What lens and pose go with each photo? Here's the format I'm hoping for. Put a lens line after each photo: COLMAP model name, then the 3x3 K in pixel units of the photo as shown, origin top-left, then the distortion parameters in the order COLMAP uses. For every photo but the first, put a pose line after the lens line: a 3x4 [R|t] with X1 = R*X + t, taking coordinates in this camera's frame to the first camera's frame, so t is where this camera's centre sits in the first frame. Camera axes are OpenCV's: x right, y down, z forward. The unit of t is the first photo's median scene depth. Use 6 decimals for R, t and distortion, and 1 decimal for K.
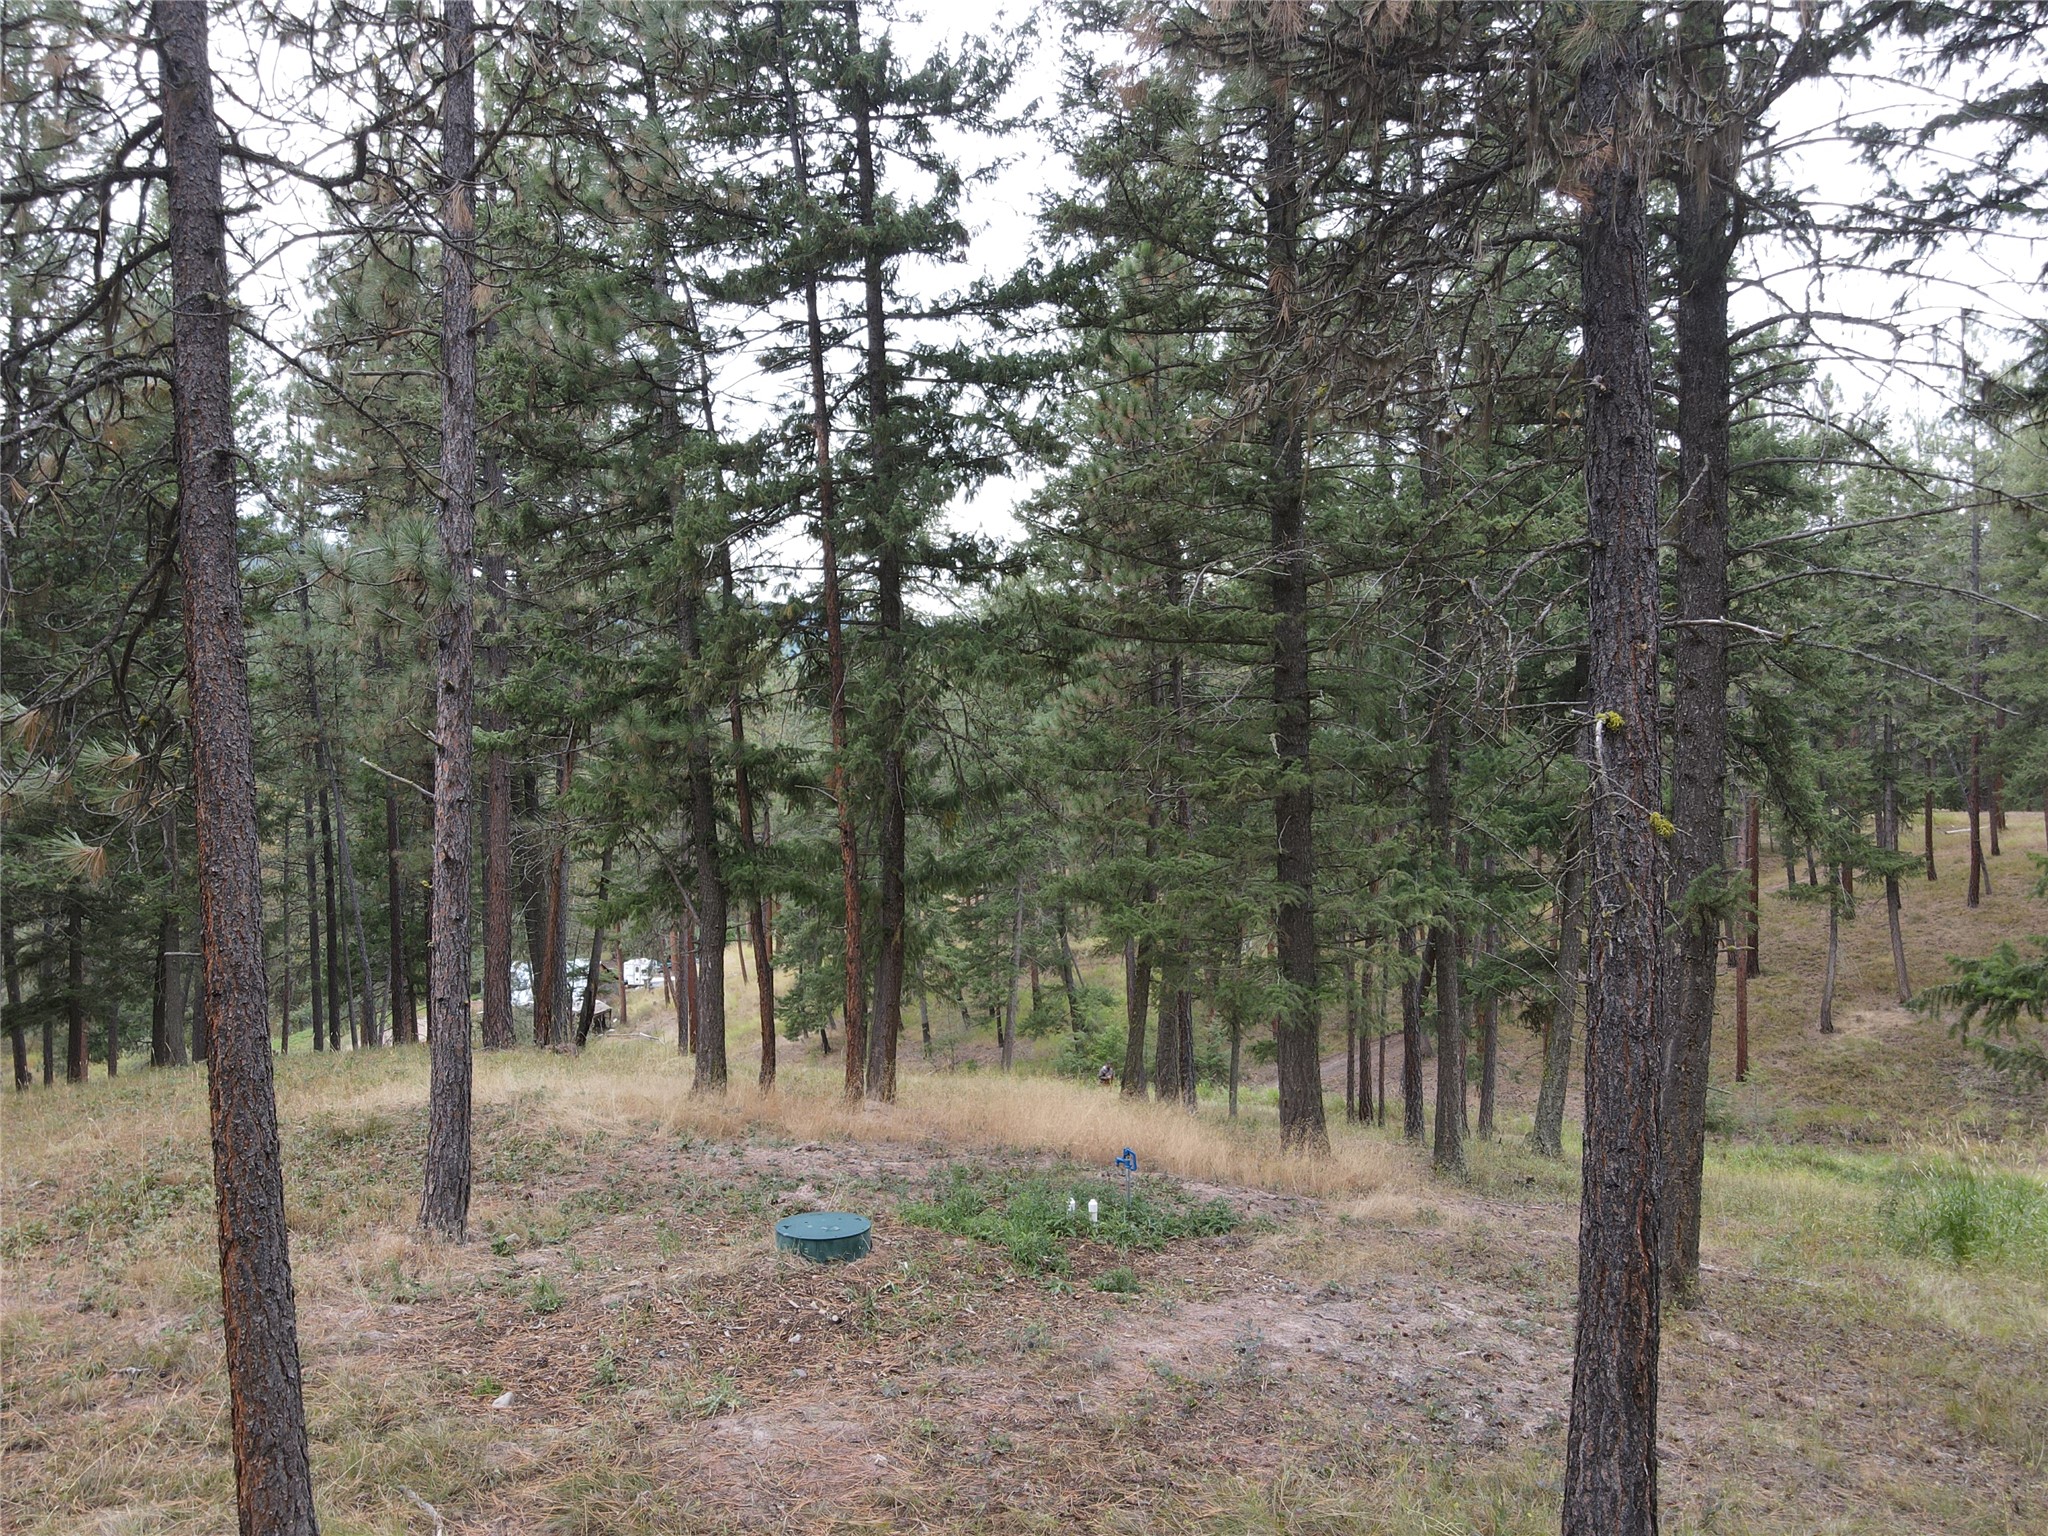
lens RADIAL K [[1475.0, 0, 1006.5], [0, 1475.0, 763.0], [0, 0, 1]] dist [0.051508, -0.048349]
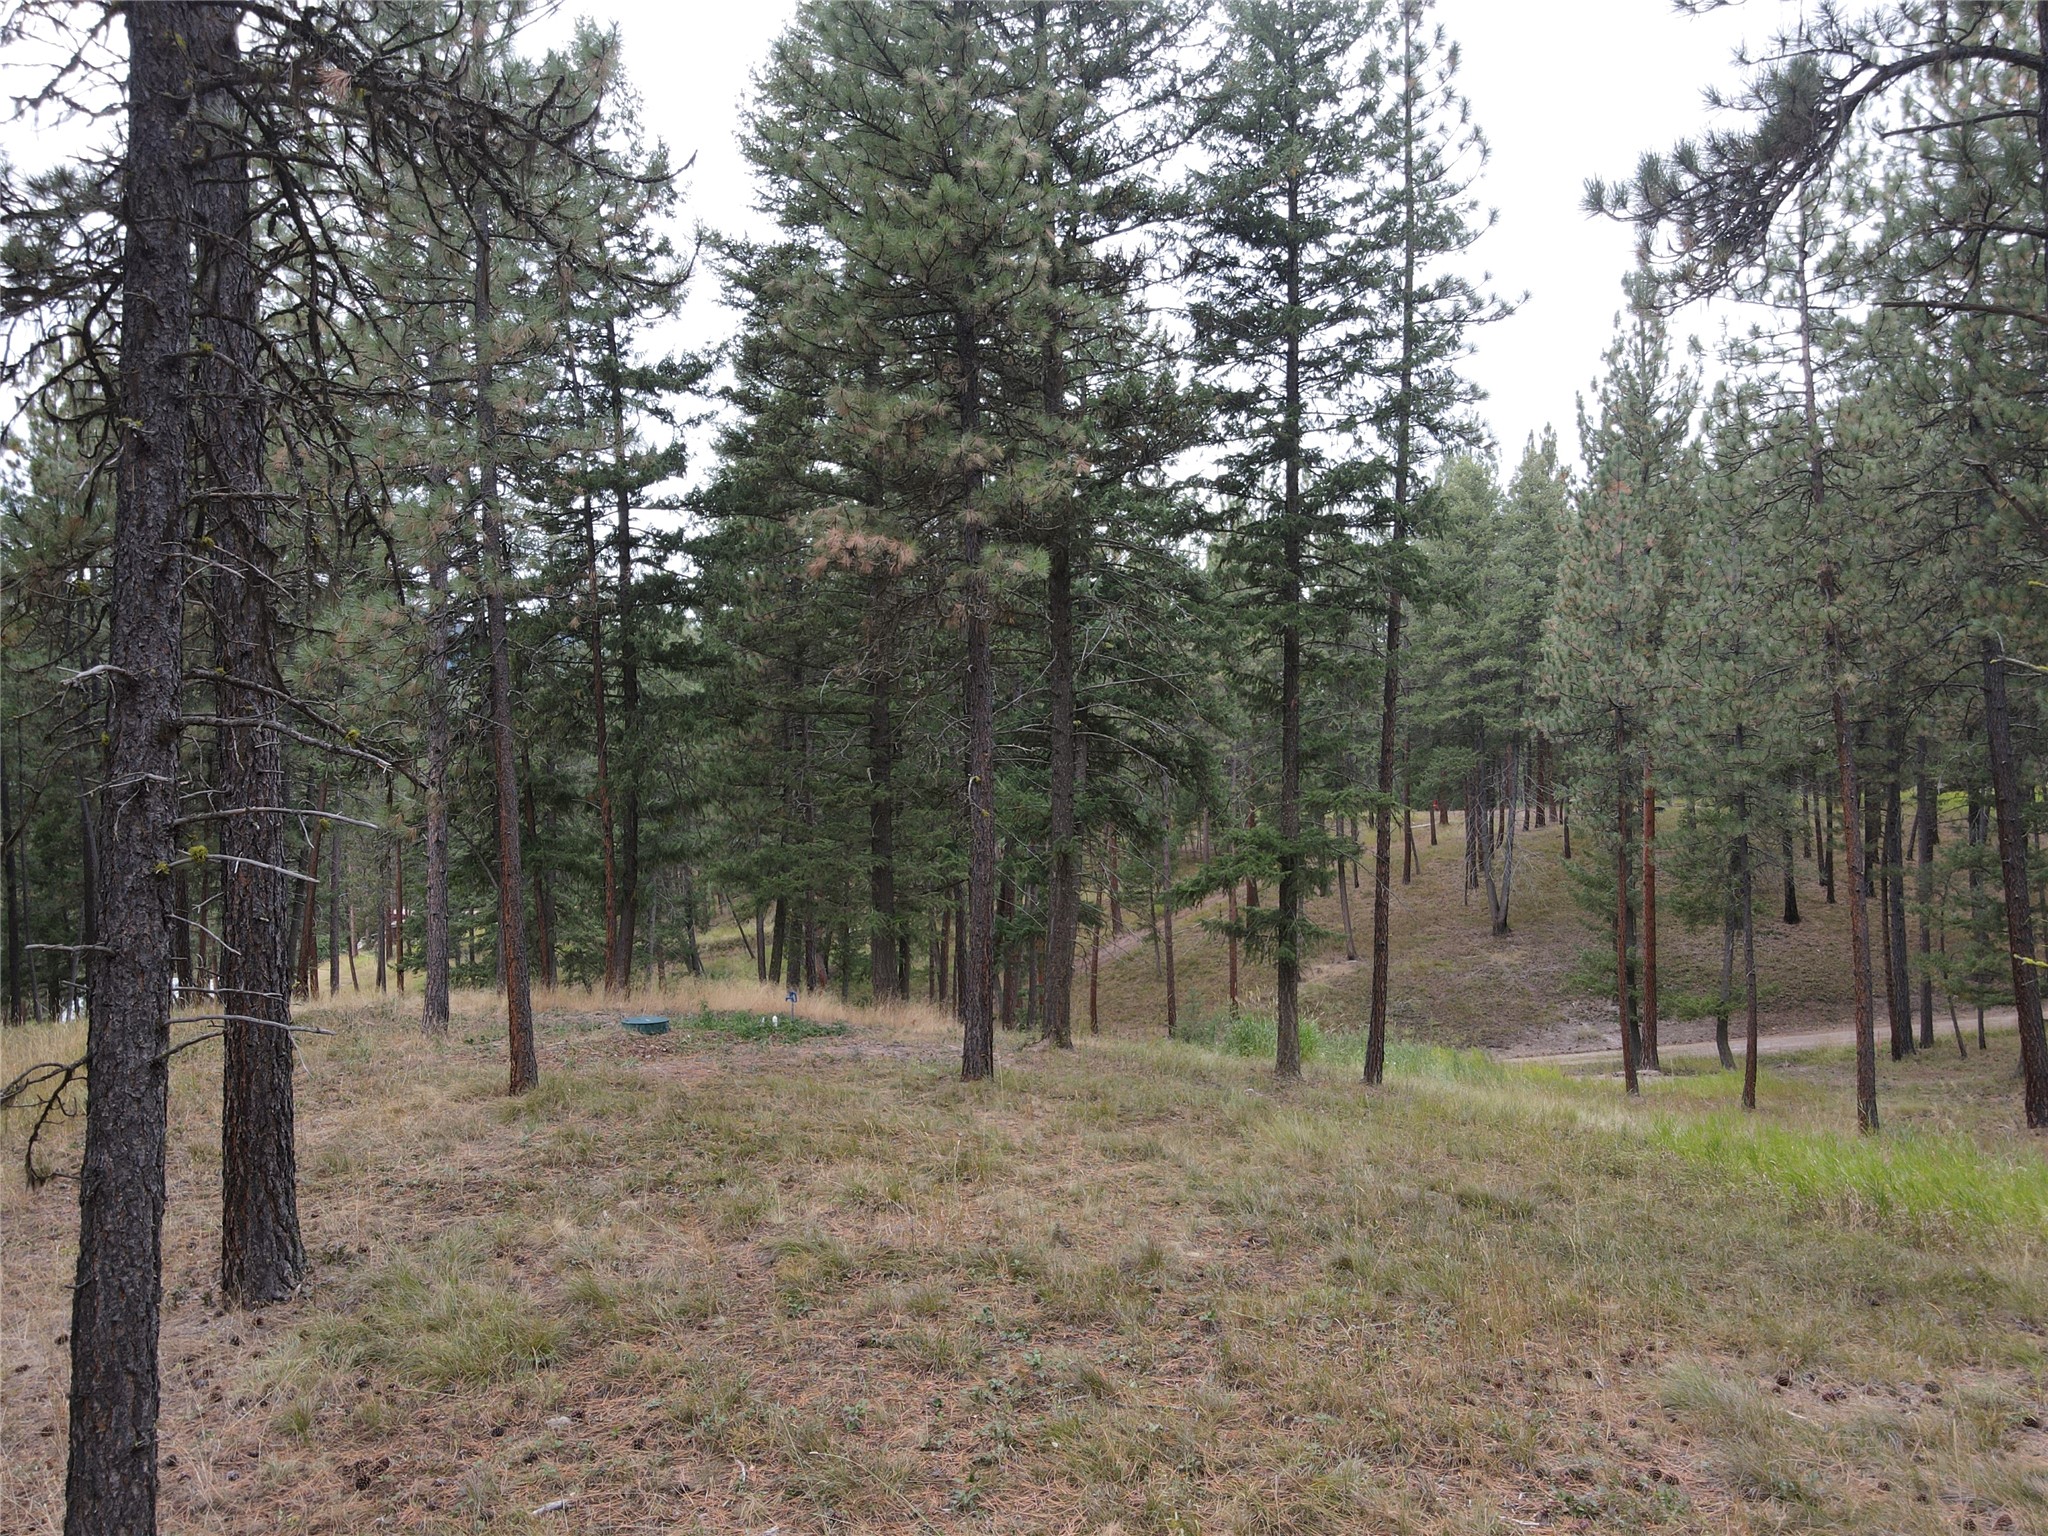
lens RADIAL K [[1475.0, 0, 1033.1], [0, 1475.0, 764.7], [0, 0, 1]] dist [0.051508, -0.048349]
pose [[0.960620, 0.001189, 0.277862, -0.106550], [-0.000491, 0.999997, -0.002581, -0.017992], [-0.277865, 0.002343, 0.960617, -0.660174]]
